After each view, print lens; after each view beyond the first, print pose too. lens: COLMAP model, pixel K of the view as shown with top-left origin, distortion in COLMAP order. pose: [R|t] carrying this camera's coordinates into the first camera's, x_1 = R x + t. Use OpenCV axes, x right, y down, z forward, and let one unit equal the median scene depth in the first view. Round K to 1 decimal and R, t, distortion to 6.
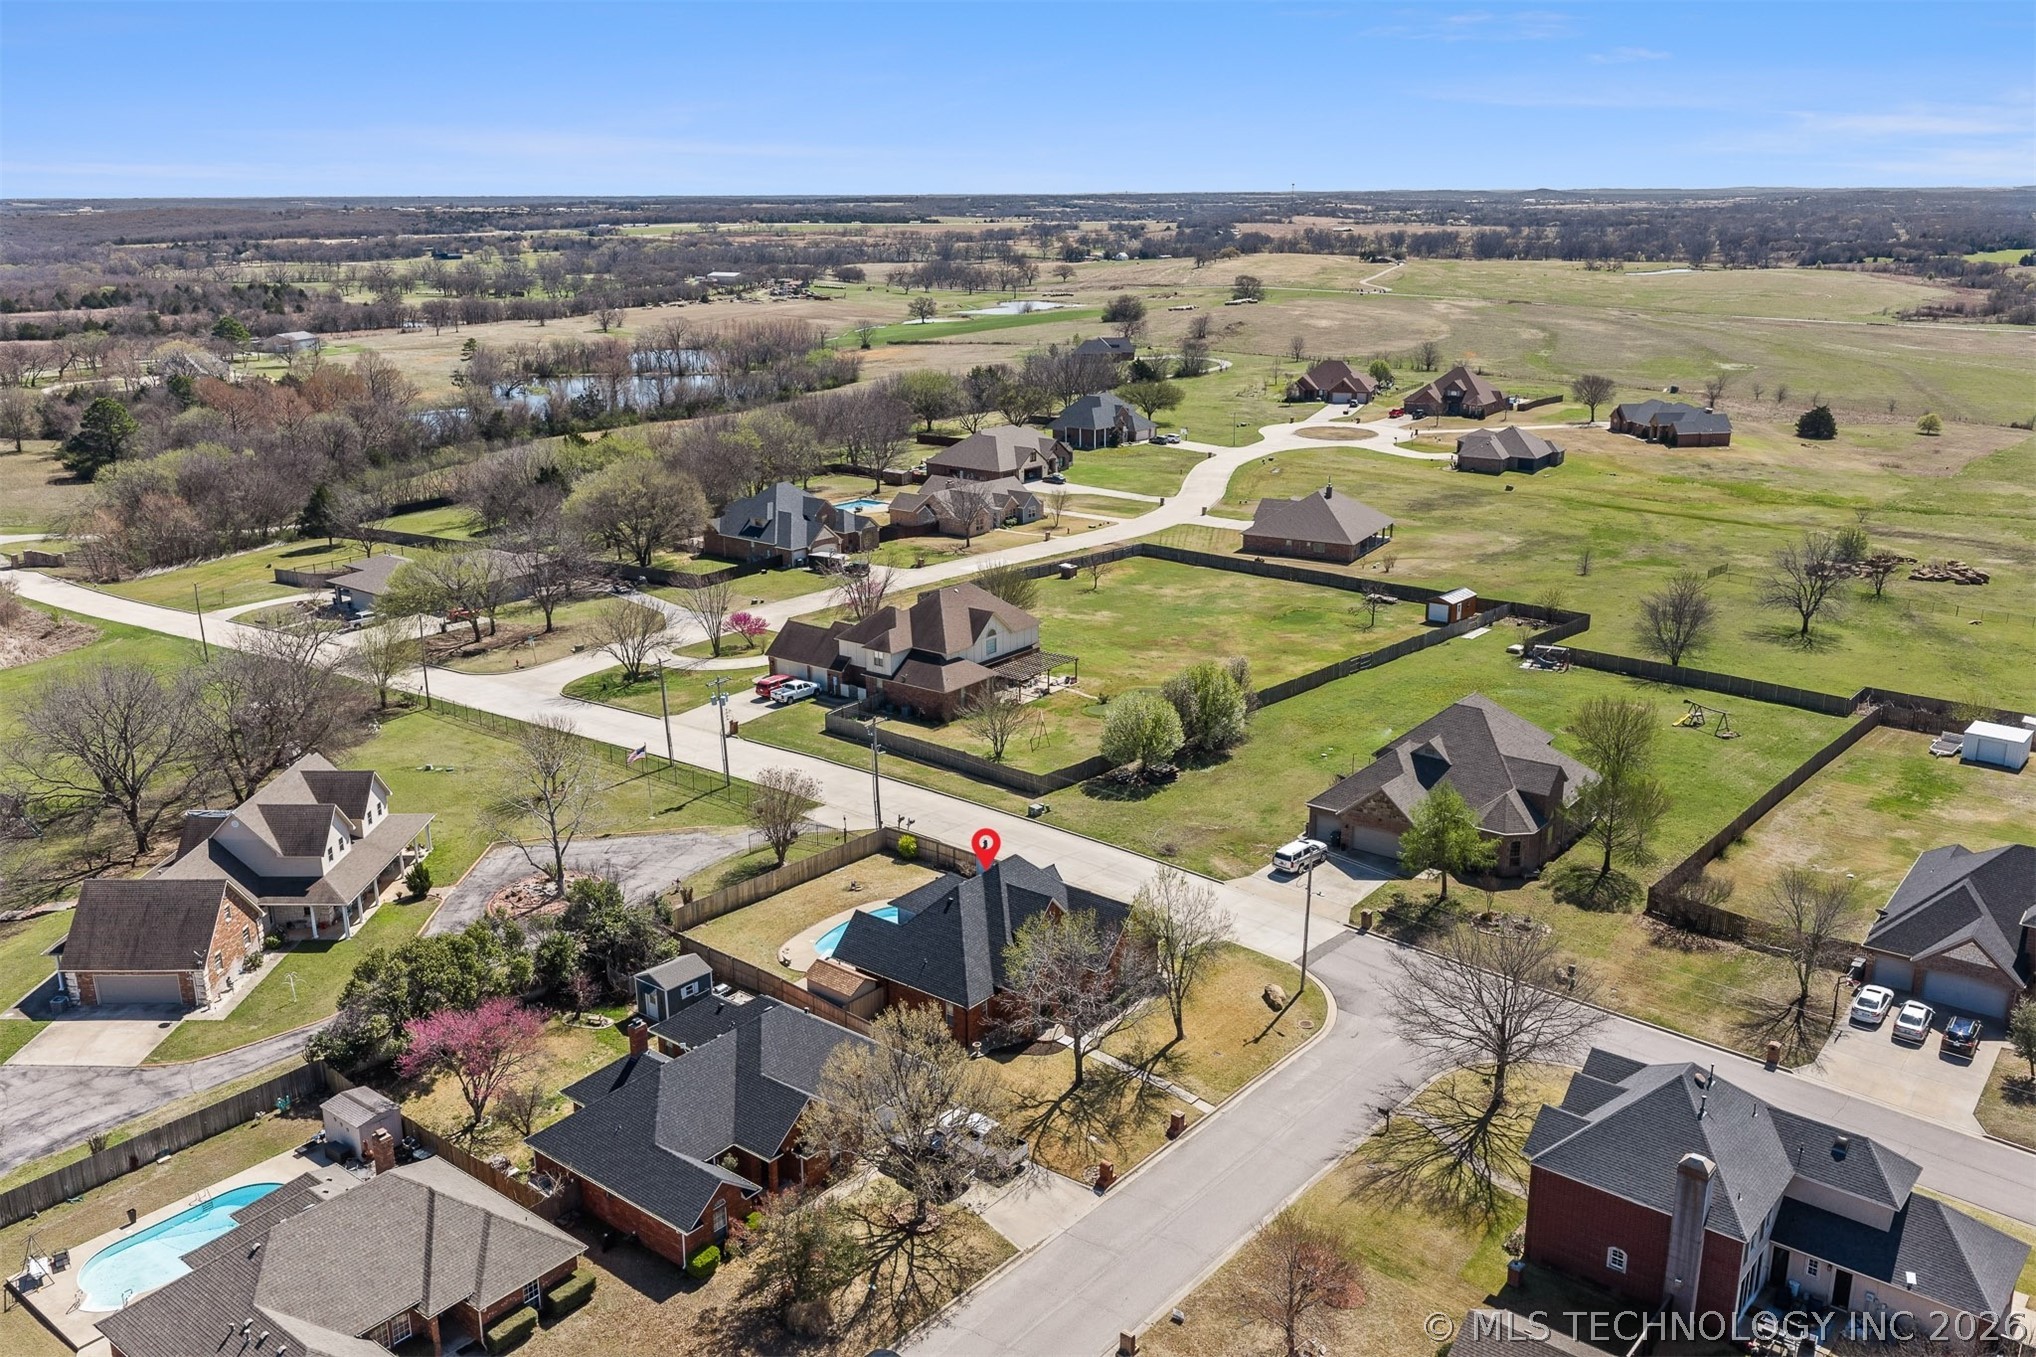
lens RADIAL K [[1691.4, 0, 1014.4], [0, 1691.4, 631.5], [0, 0, 1]] dist [0.008938, -0.020305]
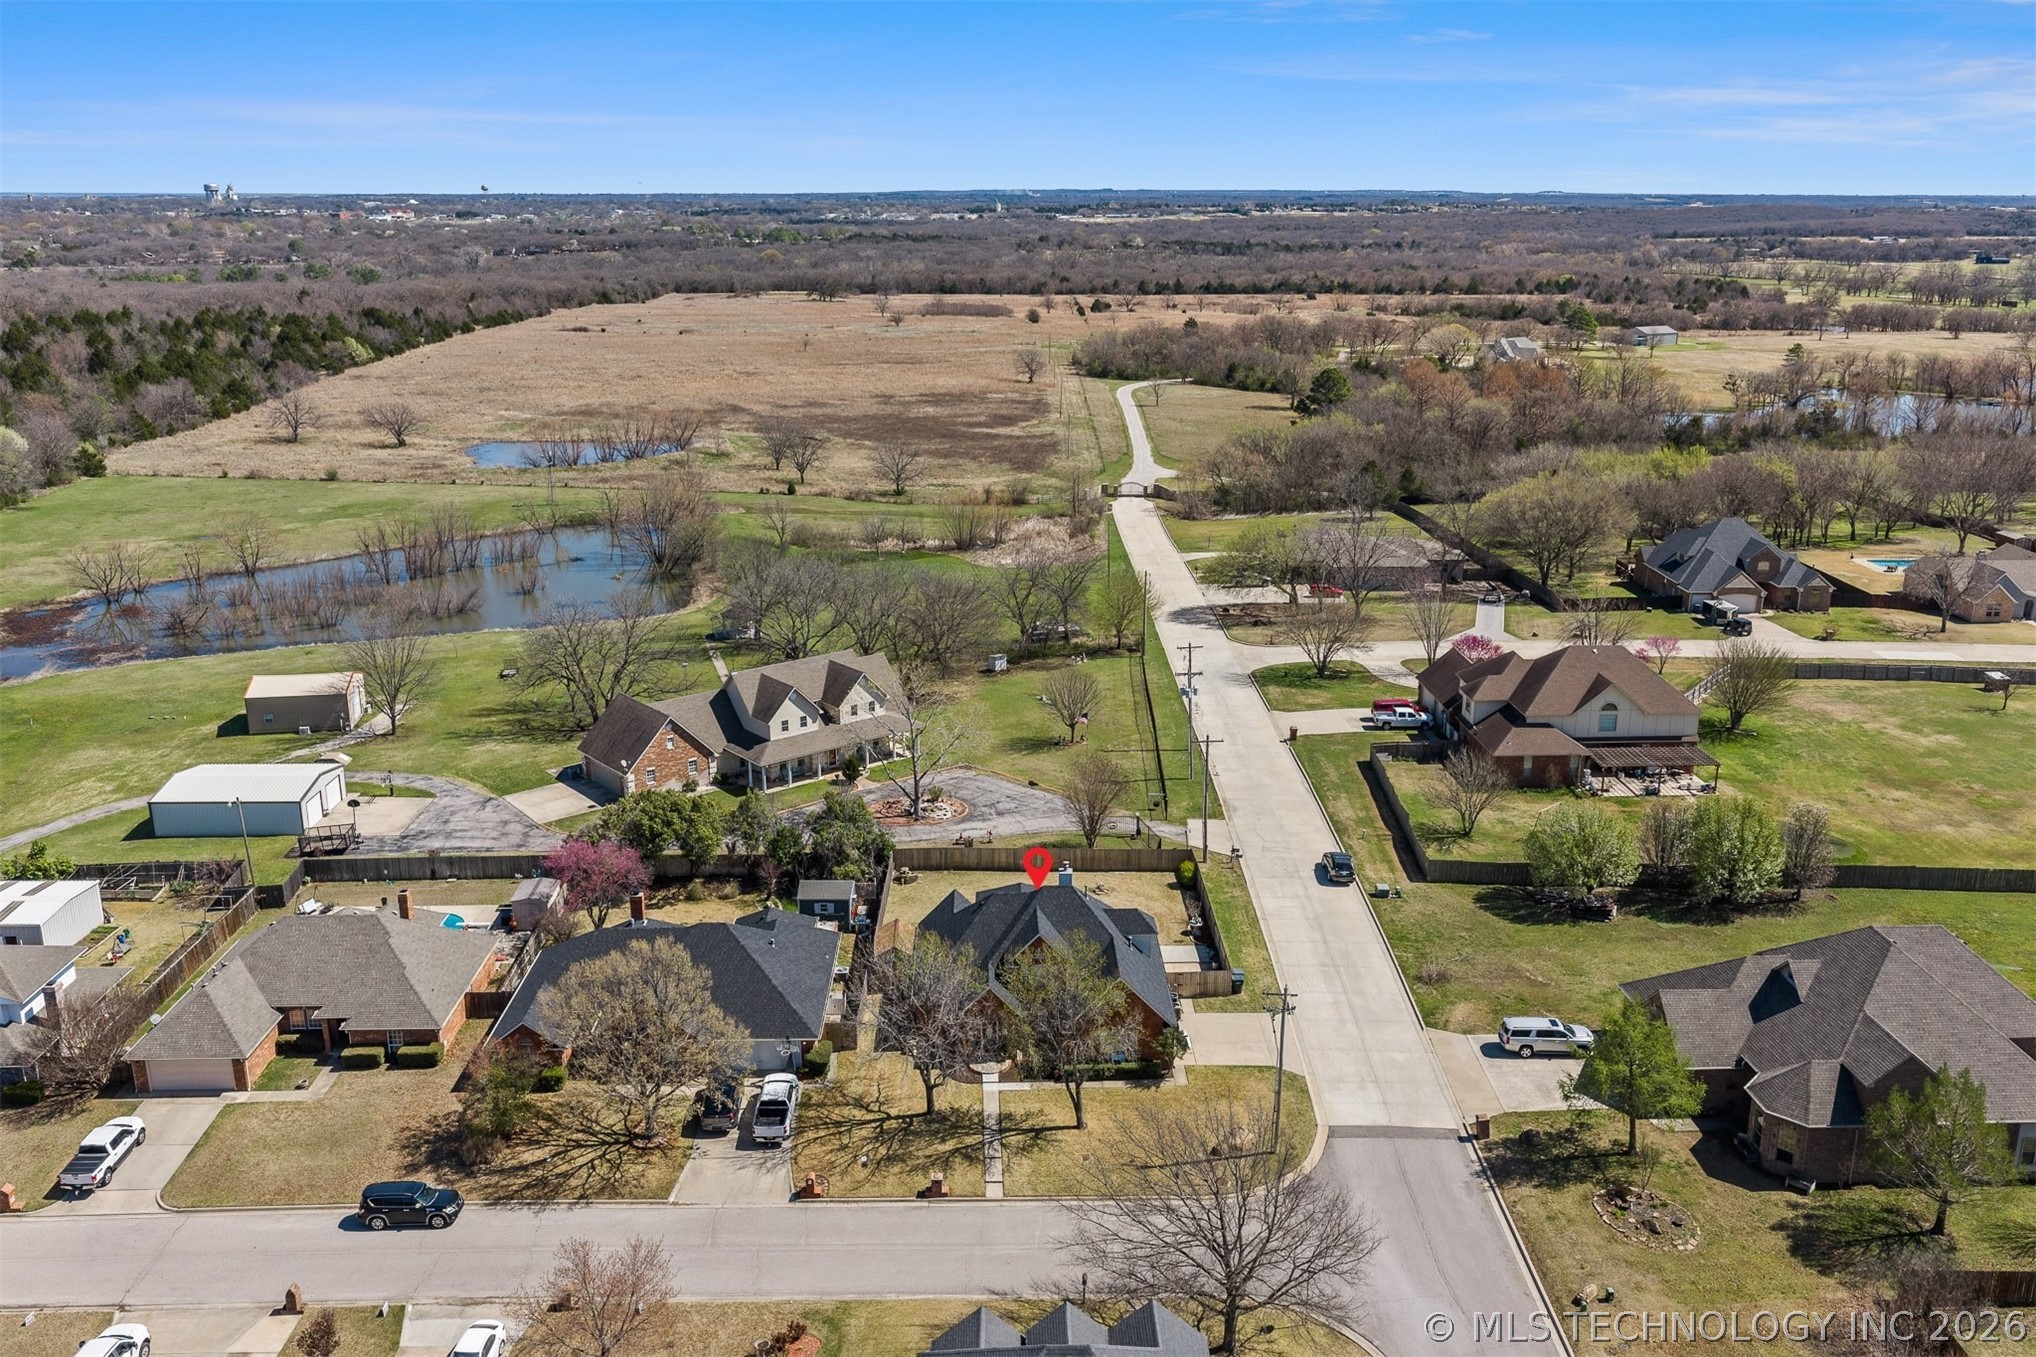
lens RADIAL K [[1678.6, 0, 1018.0], [0, 1678.6, 678.5], [0, 0, 1]] dist [0.006967, -0.004681]
pose [[0.643138, 0.218285, -0.733979, 0.470966], [-0.196759, 0.973435, 0.117092, -0.061073], [0.740040, 0.069111, 0.669003, 0.255767]]
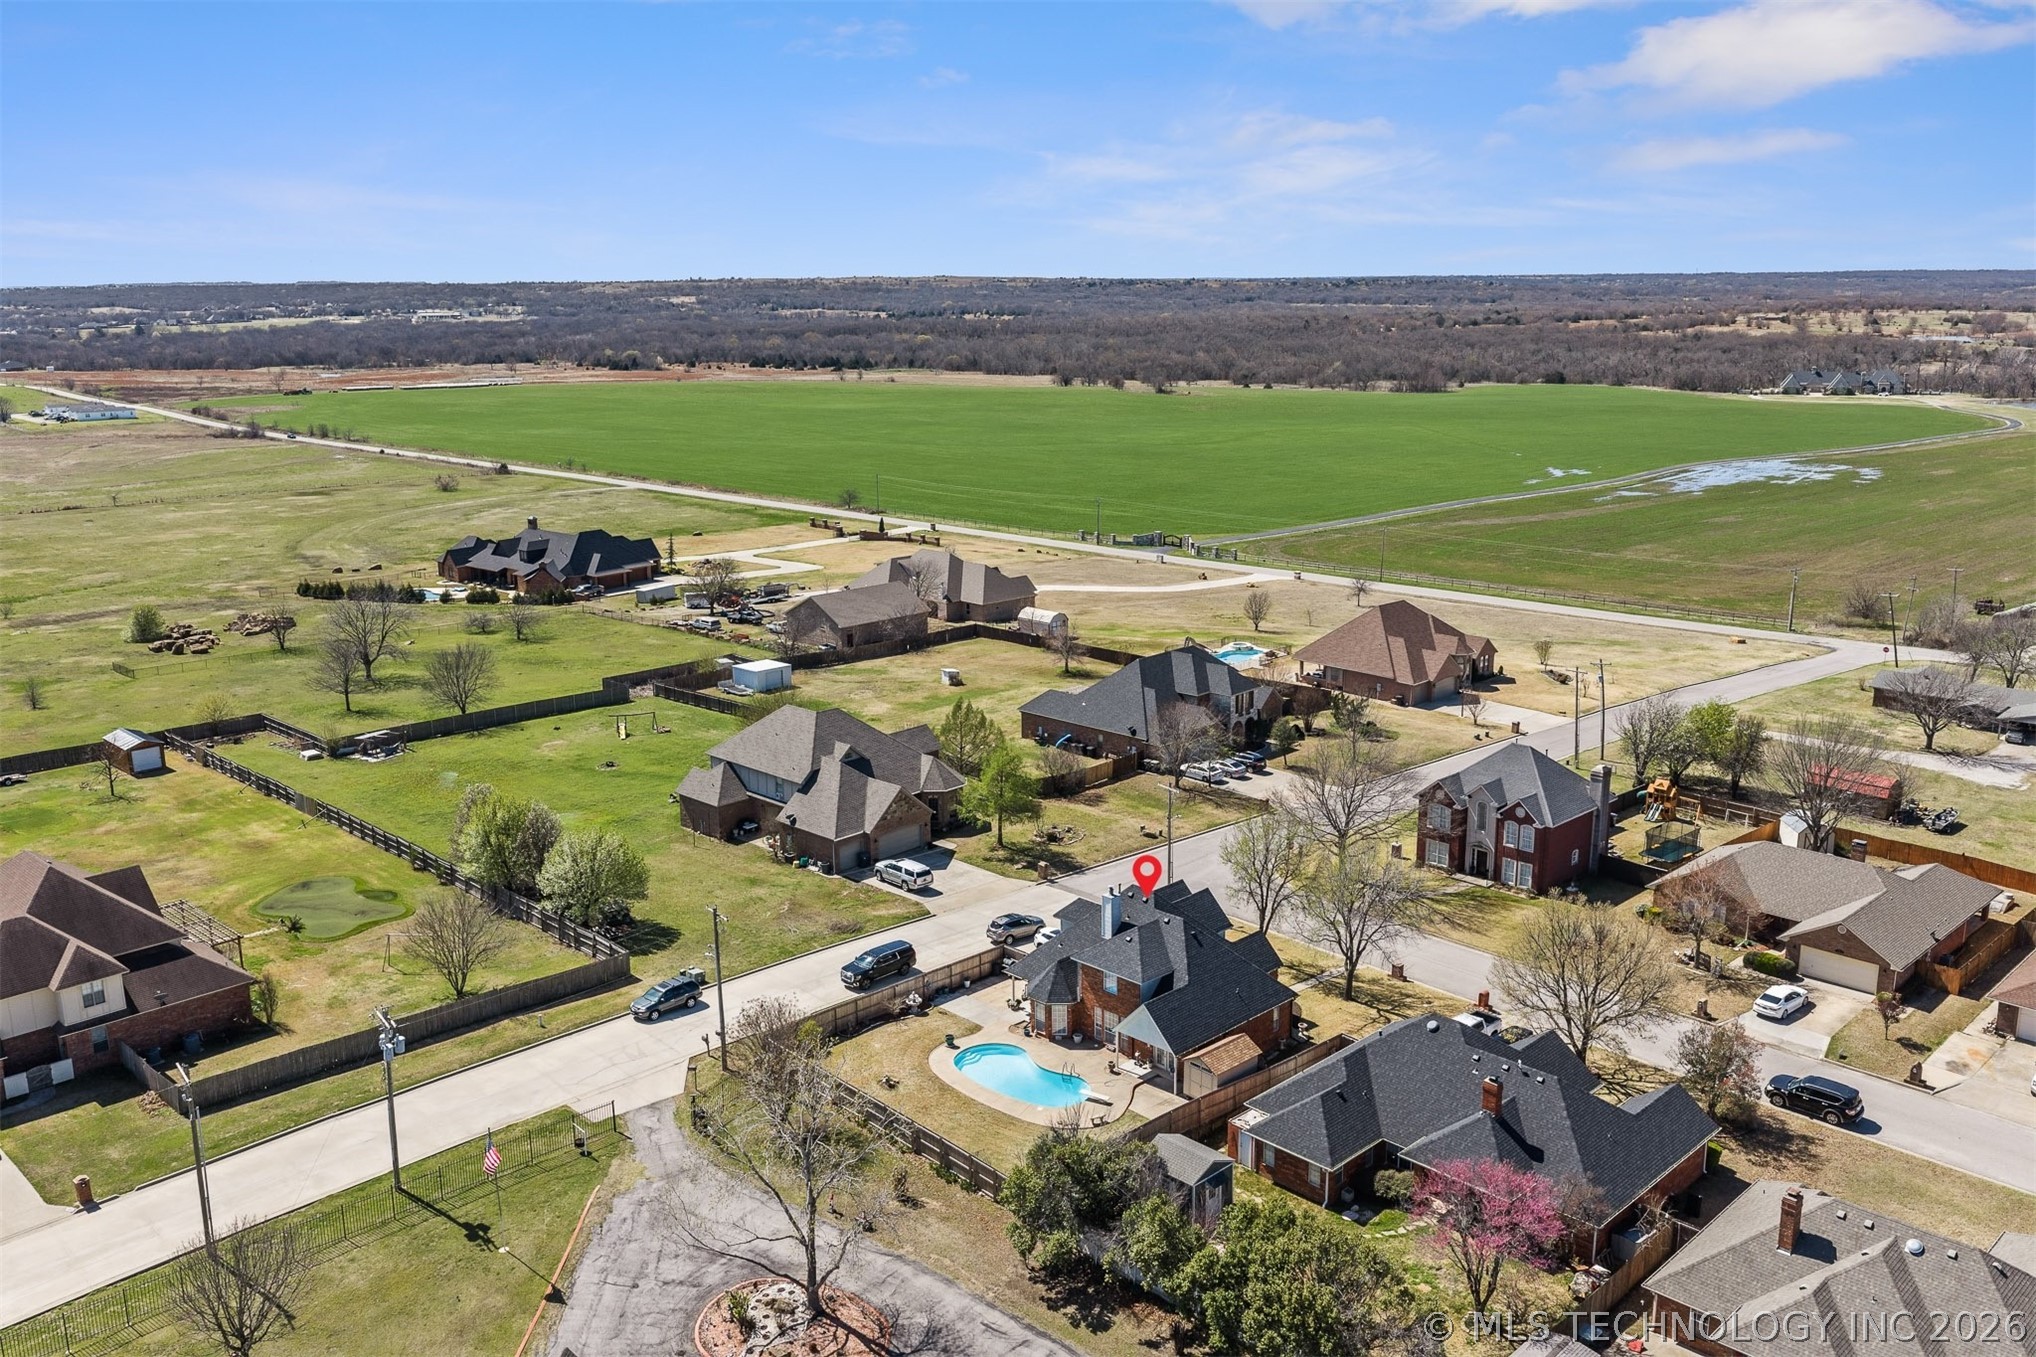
lens RADIAL K [[1691.4, 0, 1014.4], [0, 1691.4, 631.5], [0, 0, 1]] dist [0.008938, -0.020305]
pose [[0.102177, -0.195285, 0.975410, -0.670580], [0.259921, 0.951719, 0.163314, -0.130320], [-0.960209, 0.236843, 0.148002, 0.655529]]
